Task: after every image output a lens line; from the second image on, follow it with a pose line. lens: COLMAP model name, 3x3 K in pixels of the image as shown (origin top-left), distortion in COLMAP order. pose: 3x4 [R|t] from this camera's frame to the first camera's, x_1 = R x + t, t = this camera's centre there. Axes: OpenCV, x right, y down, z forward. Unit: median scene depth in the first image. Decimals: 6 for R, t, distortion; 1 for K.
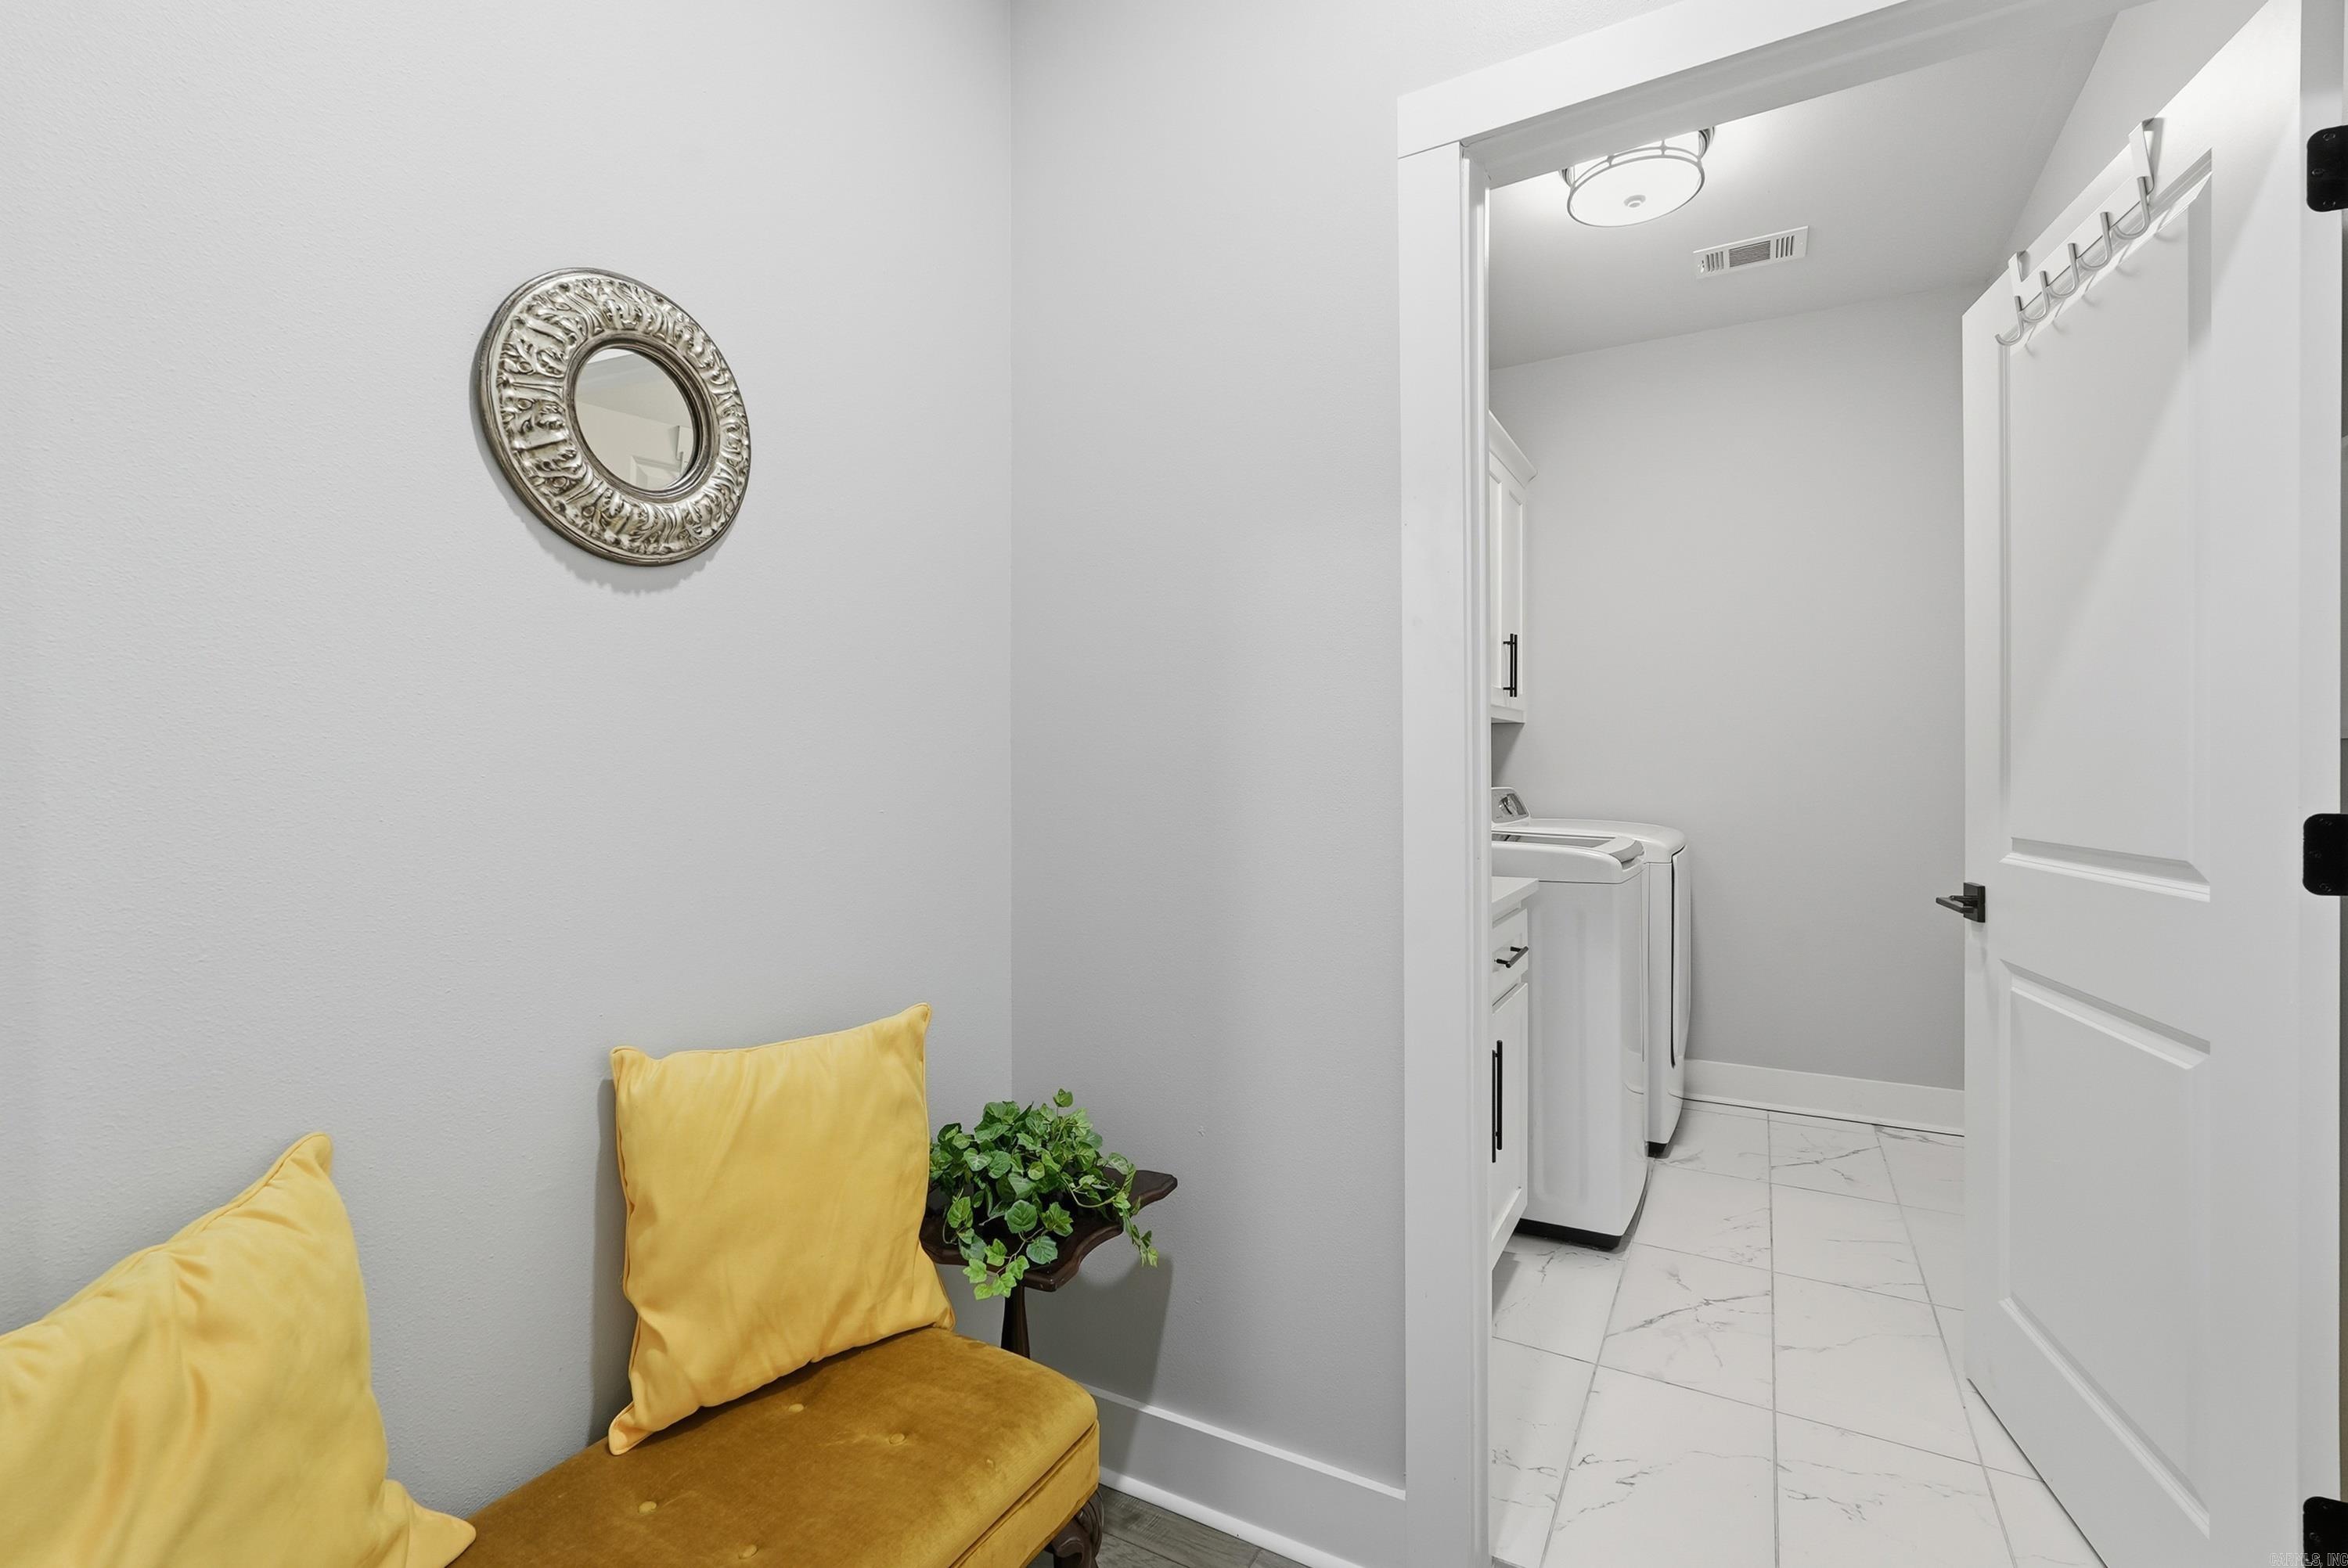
lens RADIAL K [[1049.1, 0, 1183.2], [0, 1049.1, 774.6], [0, 0, 1]] dist [-0.015817, 0.008310]
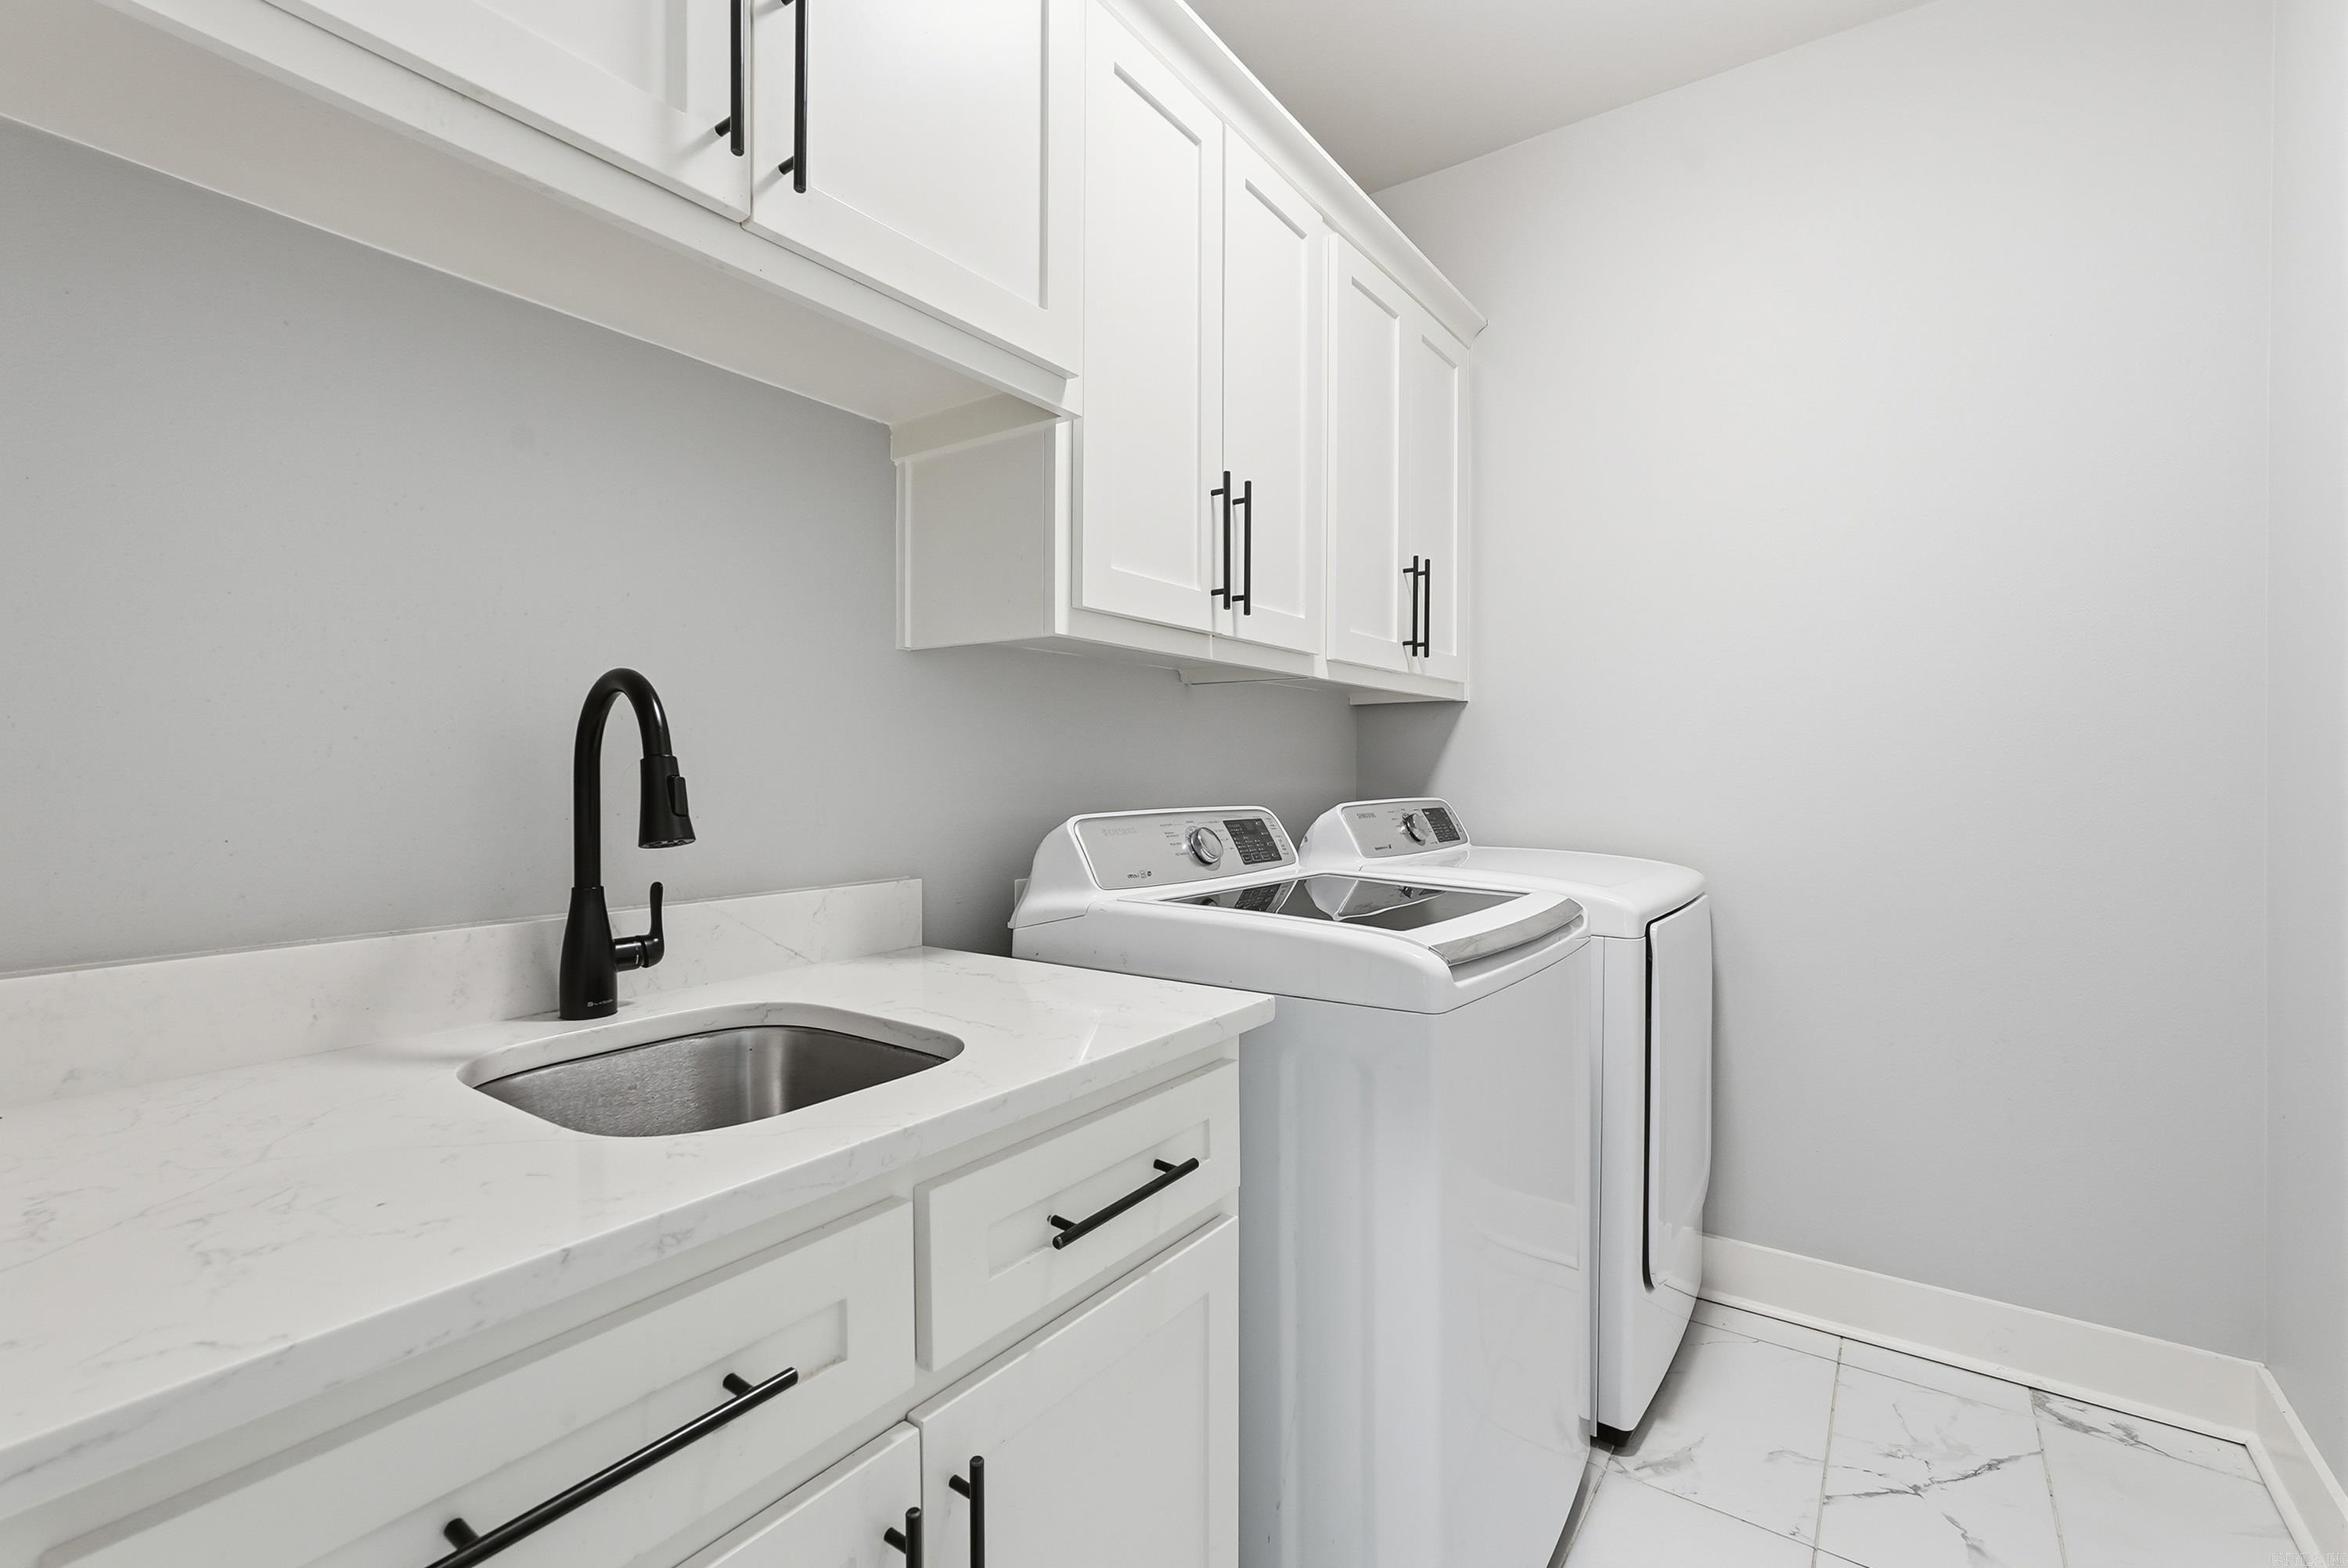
lens RADIAL K [[1049.1, 0, 1172.6], [0, 1049.1, 798.0], [0, 0, 1]] dist [-0.015817, 0.008310]
pose [[0.993921, -0.008748, -0.109747, 0.269857], [0.010833, 0.999772, 0.018417, -0.002032], [0.109561, -0.019494, 0.993789, 0.402110]]
